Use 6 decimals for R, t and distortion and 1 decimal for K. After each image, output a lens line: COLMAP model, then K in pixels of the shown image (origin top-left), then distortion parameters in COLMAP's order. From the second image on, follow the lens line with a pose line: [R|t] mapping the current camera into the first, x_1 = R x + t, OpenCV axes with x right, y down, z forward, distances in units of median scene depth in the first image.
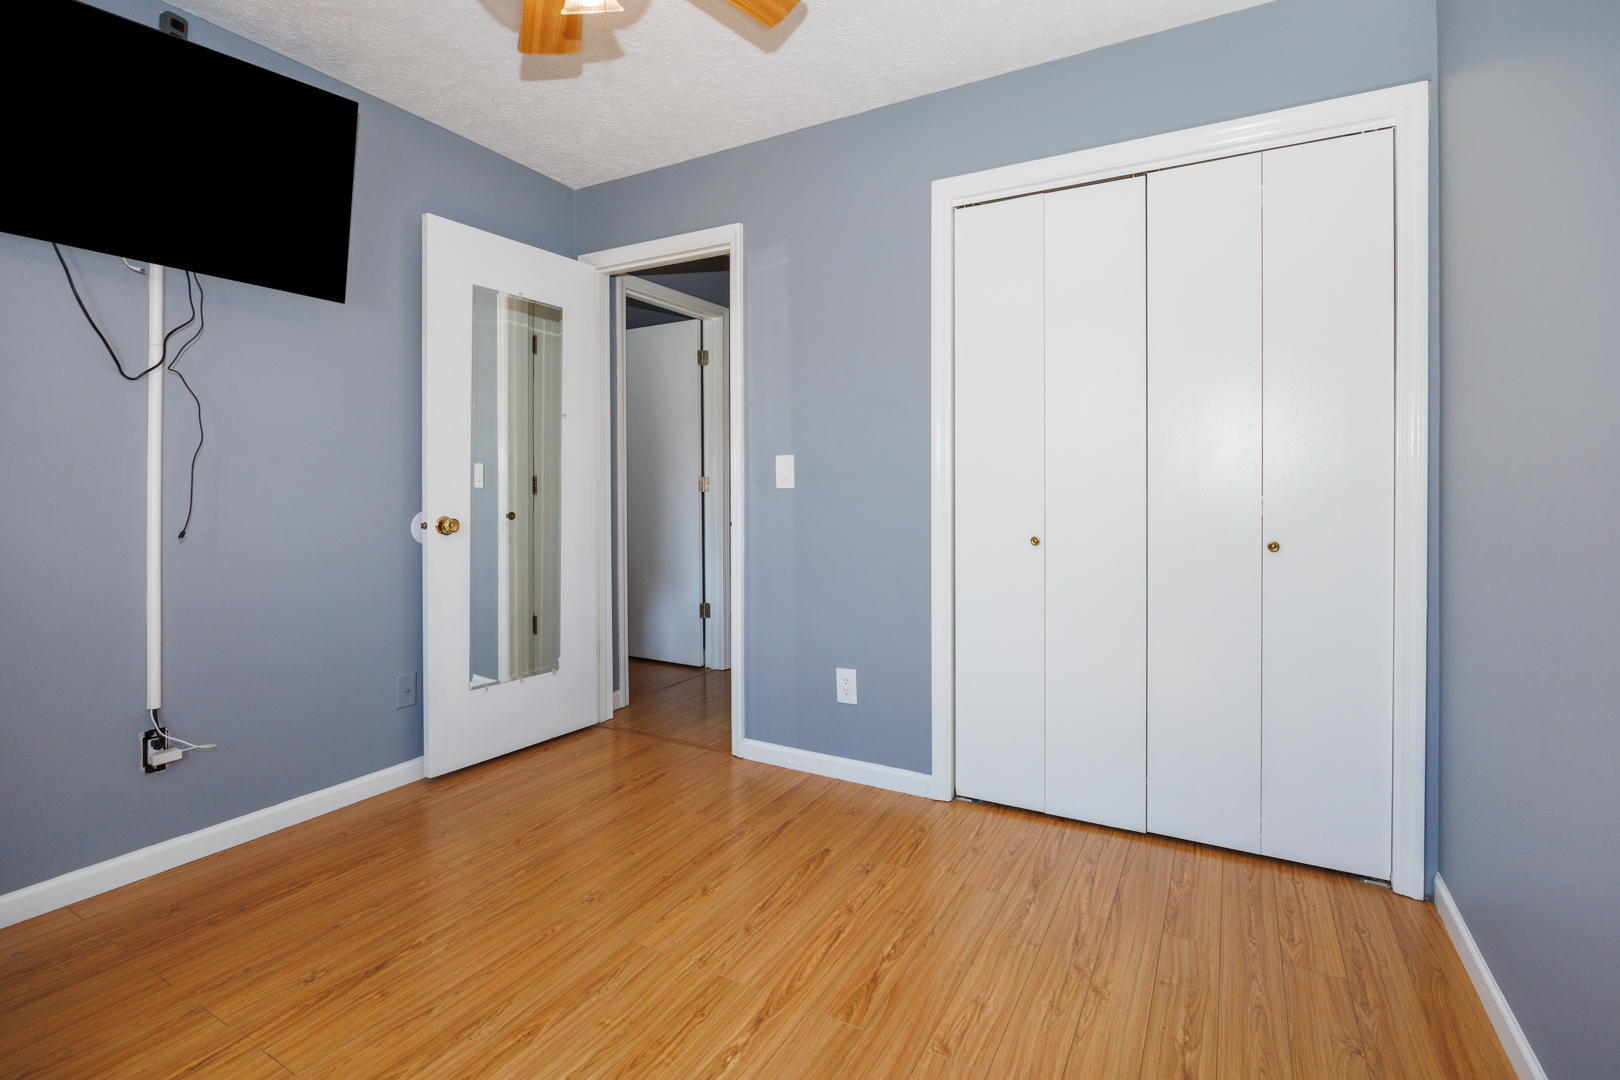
lens RADIAL K [[760.6, 0, 835.9], [0, 760.6, 498.1], [0, 0, 1]] dist [-0.012821, -0.000686]
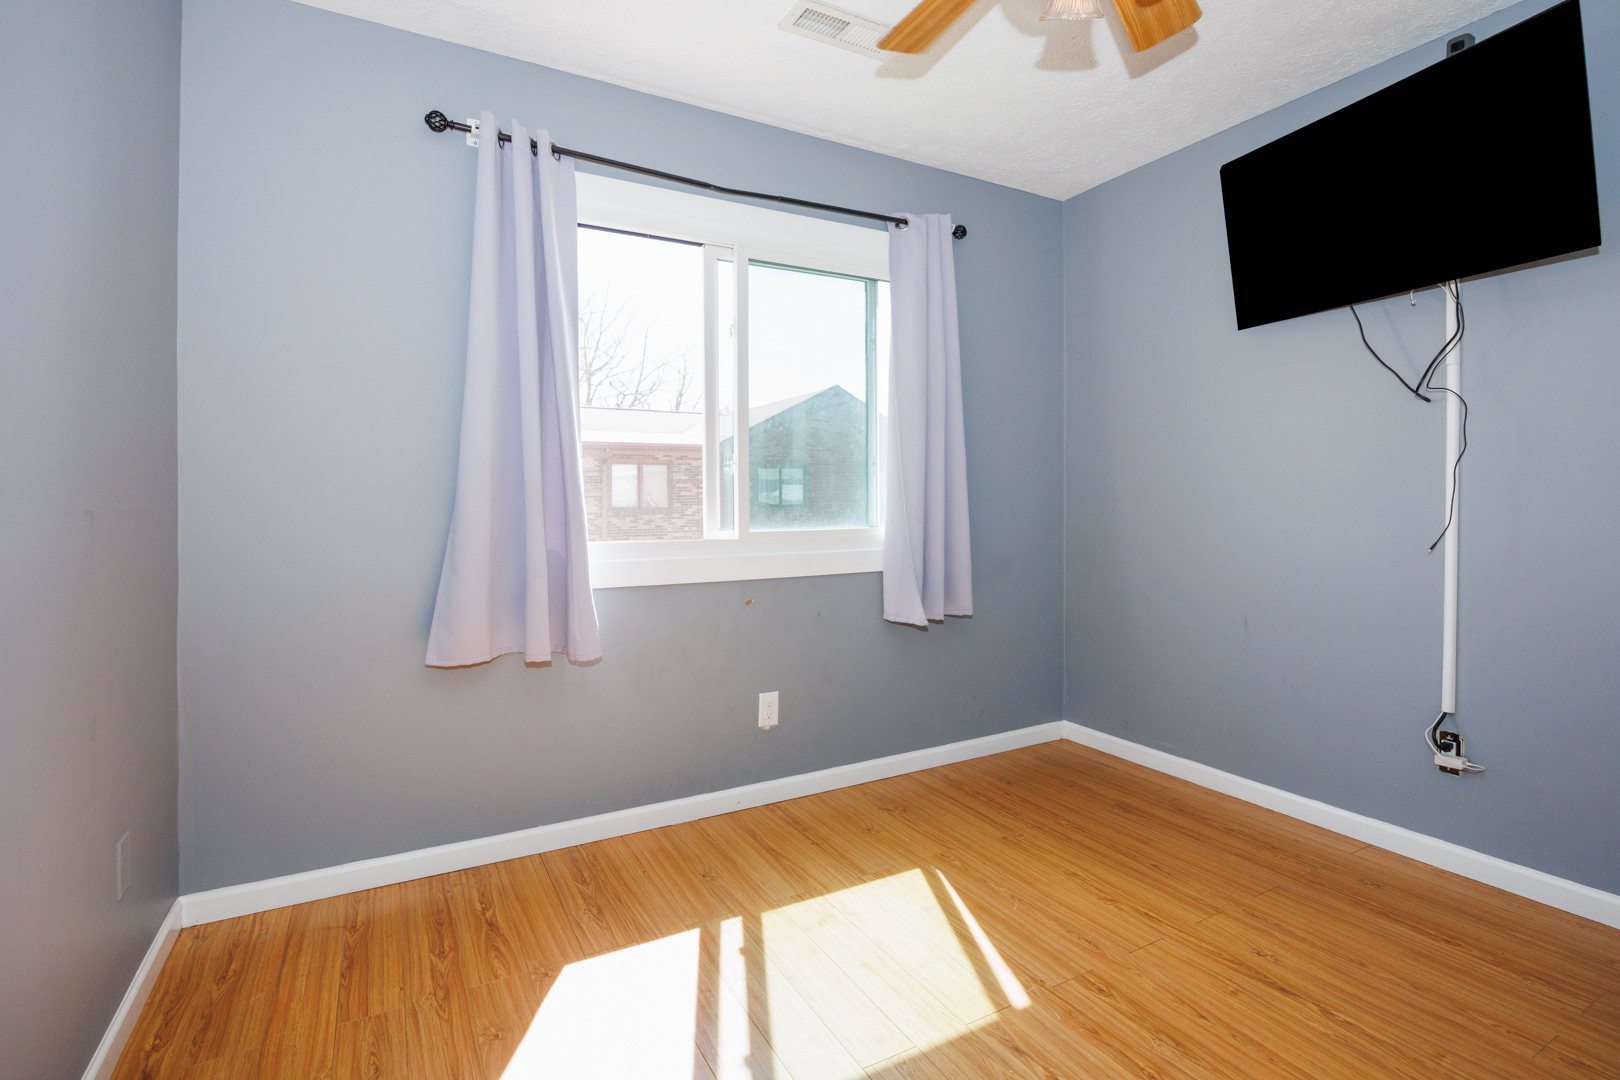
lens RADIAL K [[760.6, 0, 821.3], [0, 760.6, 501.9], [0, 0, 1]] dist [-0.012821, -0.000686]
pose [[-0.543185, 0.000944, -0.839612, 0.551522], [-0.009287, 0.999931, 0.007132, -0.011214], [0.839561, 0.011672, -0.543139, 1.047514]]
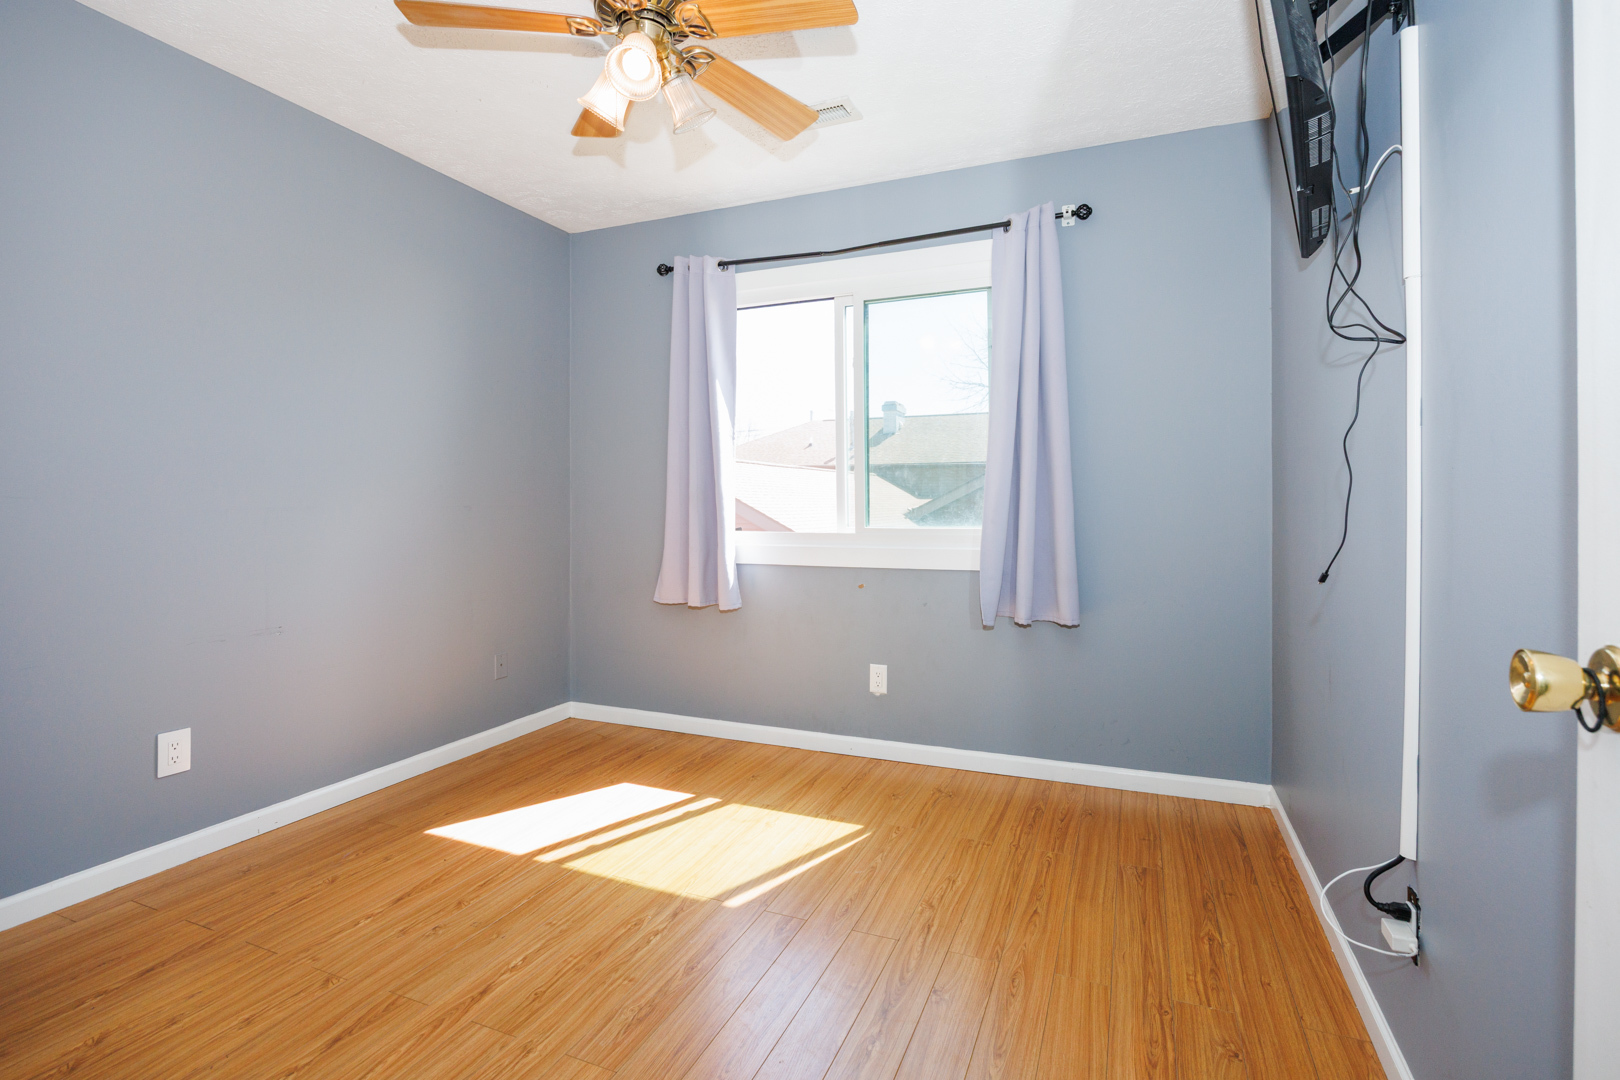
lens RADIAL K [[760.6, 0, 838.8], [0, 760.6, 506.9], [0, 0, 1]] dist [-0.012821, -0.000686]
pose [[-0.994695, -0.001726, -0.102856, -0.464007], [-0.003903, 0.999773, 0.020965, -0.029331], [0.102796, 0.021256, -0.994475, 1.975539]]
